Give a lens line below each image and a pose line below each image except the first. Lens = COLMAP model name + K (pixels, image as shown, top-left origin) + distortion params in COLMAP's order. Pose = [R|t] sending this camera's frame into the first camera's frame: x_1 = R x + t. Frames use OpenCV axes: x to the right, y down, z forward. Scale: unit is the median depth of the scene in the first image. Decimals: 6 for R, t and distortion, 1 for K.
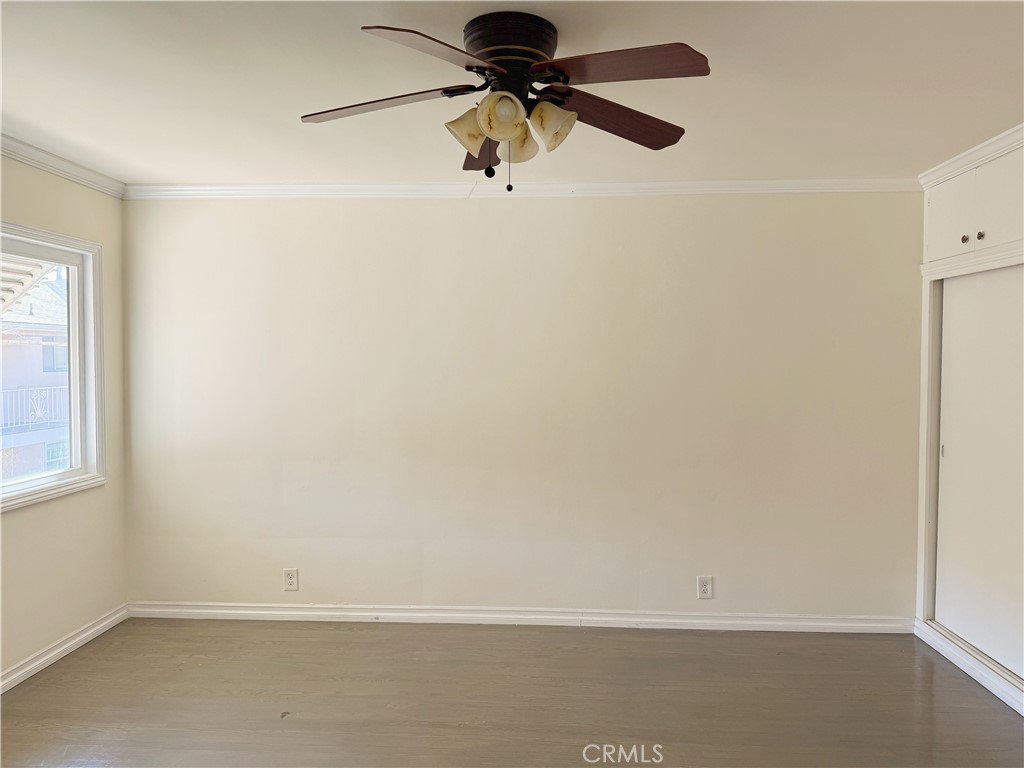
lens RADIAL K [[709.7, 0, 522.7], [0, 709.7, 383.2], [0, 0, 1]] dist [0.050712, -0.066877]
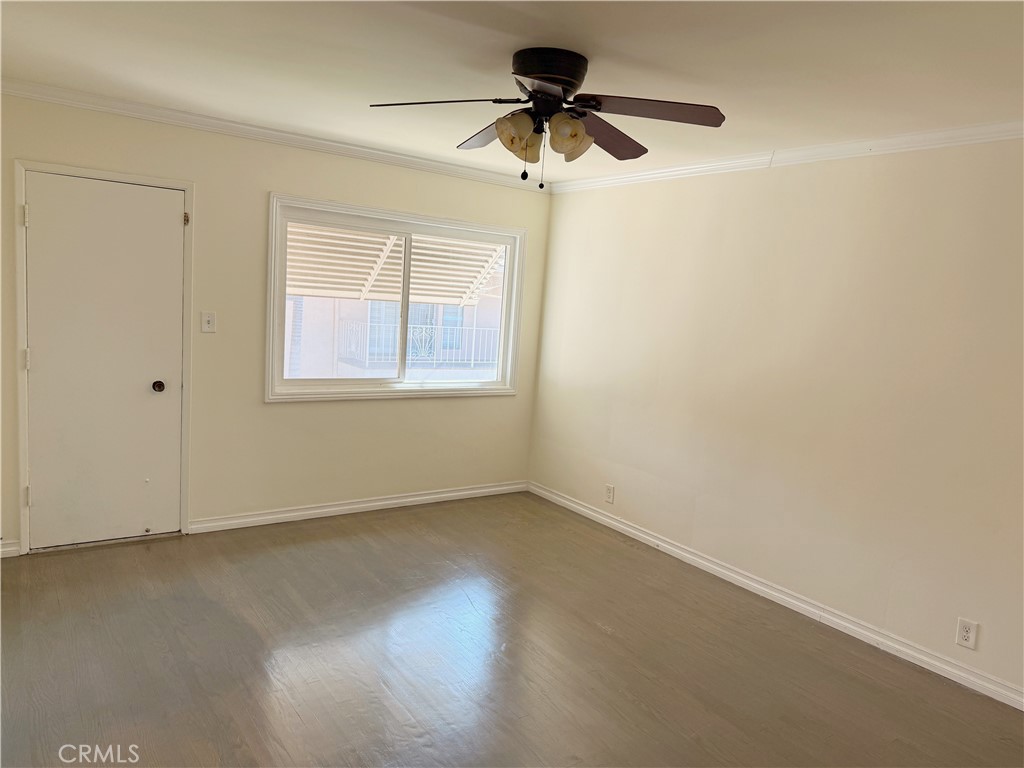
lens RADIAL K [[709.7, 0, 501.9], [0, 709.7, 381.3], [0, 0, 1]] dist [0.050712, -0.066877]
pose [[0.603919, 0.132418, -0.785969, 0.533890], [-0.090213, 0.991122, 0.097665, -0.025693], [0.791924, 0.011923, 0.610503, 0.094613]]
